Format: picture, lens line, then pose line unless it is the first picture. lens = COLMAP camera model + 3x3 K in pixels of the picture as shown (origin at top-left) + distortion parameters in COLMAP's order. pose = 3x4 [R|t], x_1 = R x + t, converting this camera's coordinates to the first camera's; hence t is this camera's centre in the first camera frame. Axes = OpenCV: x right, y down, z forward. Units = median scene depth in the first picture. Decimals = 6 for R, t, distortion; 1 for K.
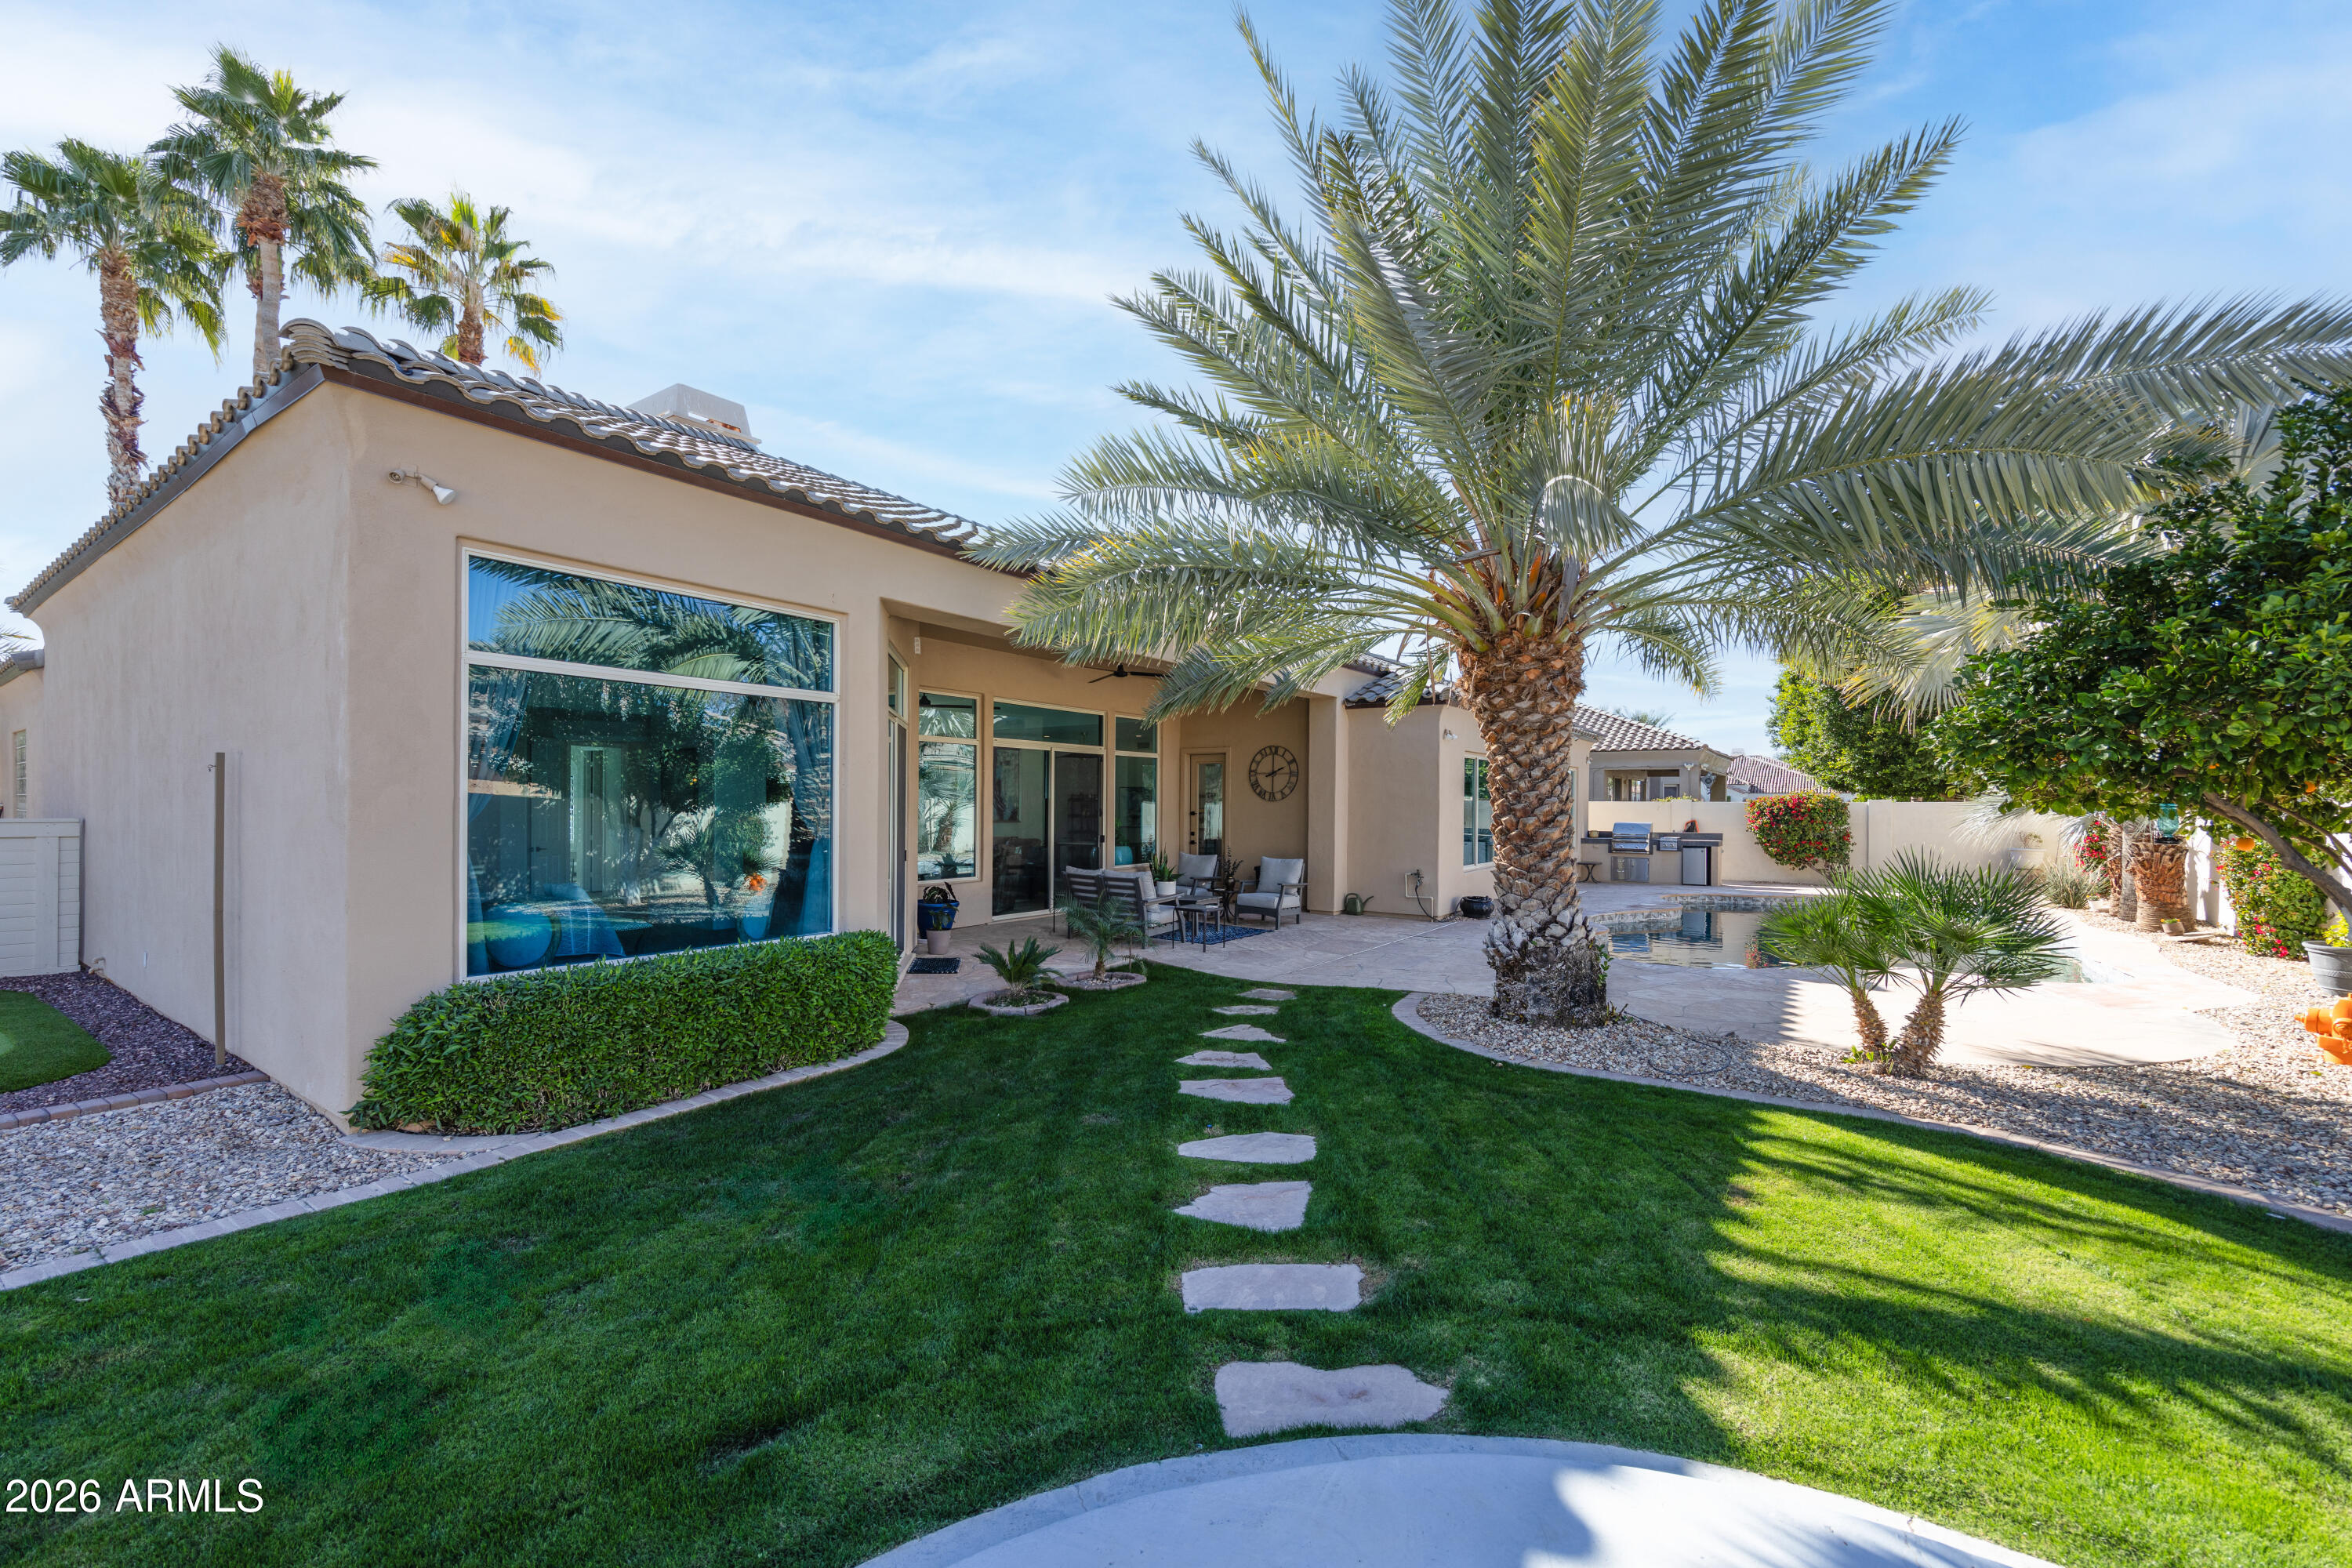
lens RADIAL K [[945.2, 0, 1180.2], [0, 945.2, 795.2], [0, 0, 1]] dist [0.001223, -0.000656]
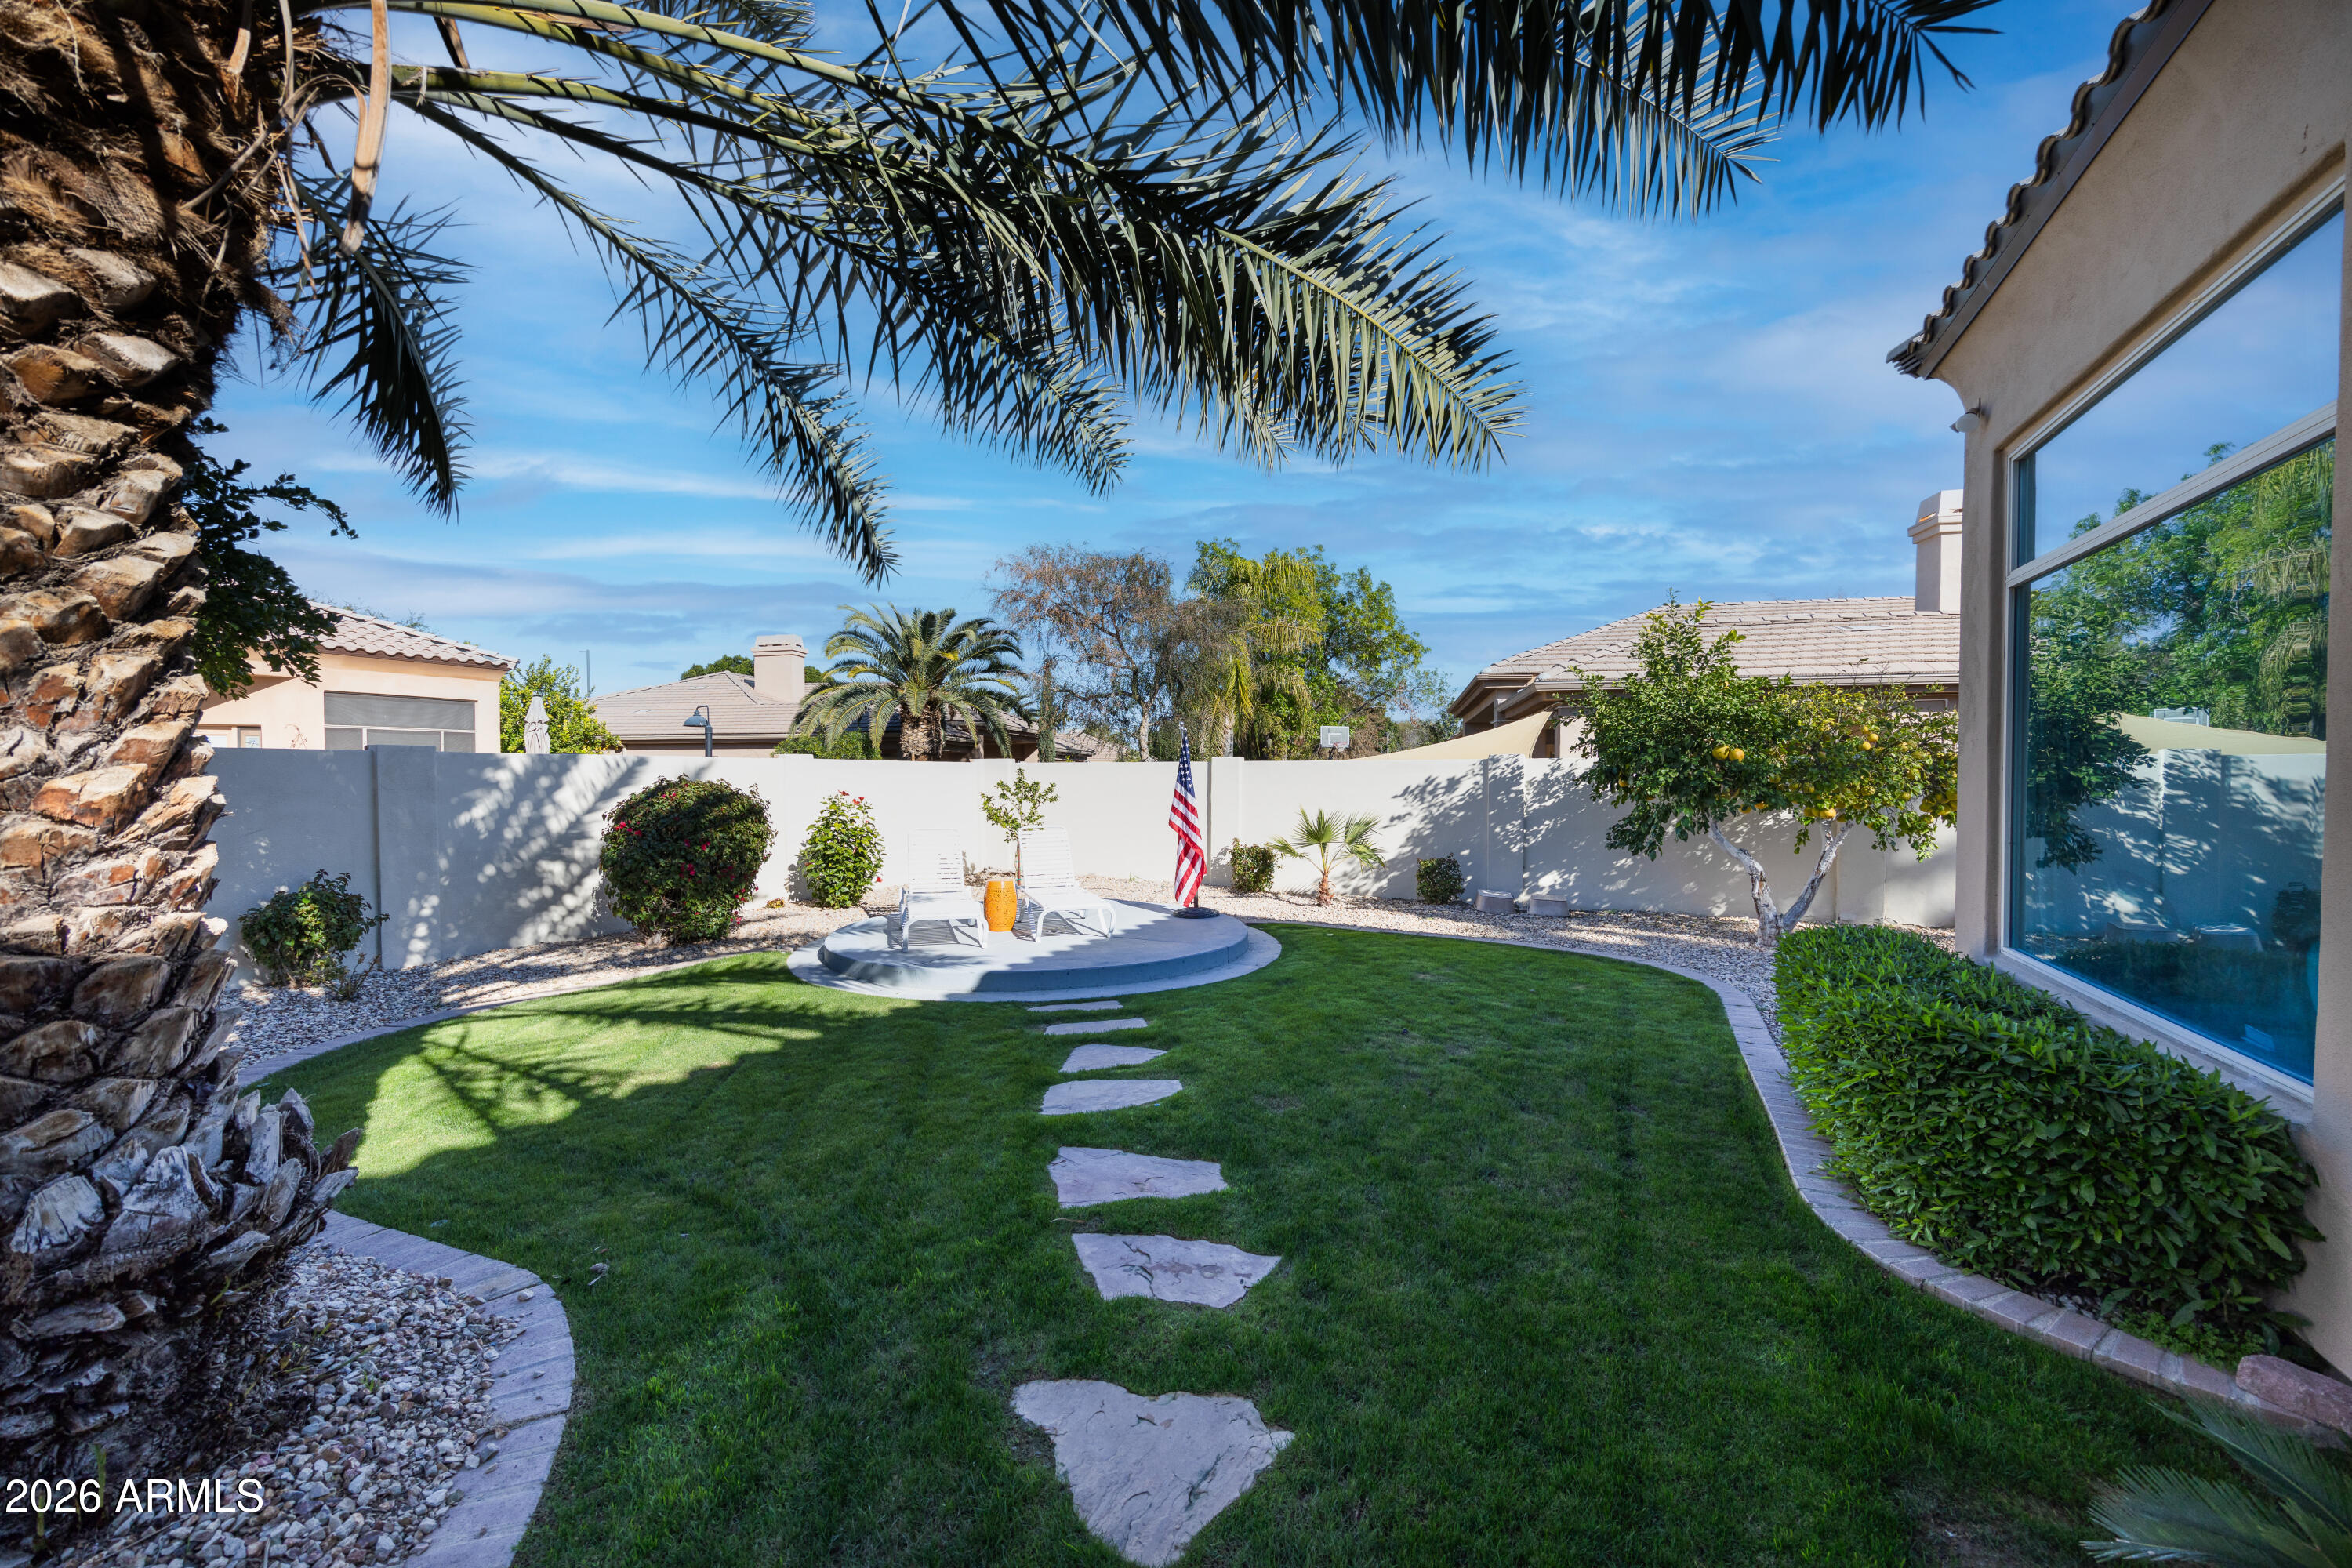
lens RADIAL K [[945.2, 0, 1180.2], [0, 945.2, 795.2], [0, 0, 1]] dist [0.001223, -0.000656]
pose [[-0.987819, 0.001885, -0.155594, 0.125938], [-0.000101, 0.999919, 0.012759, 0.040116], [0.155605, 0.012619, -0.987739, 1.606128]]
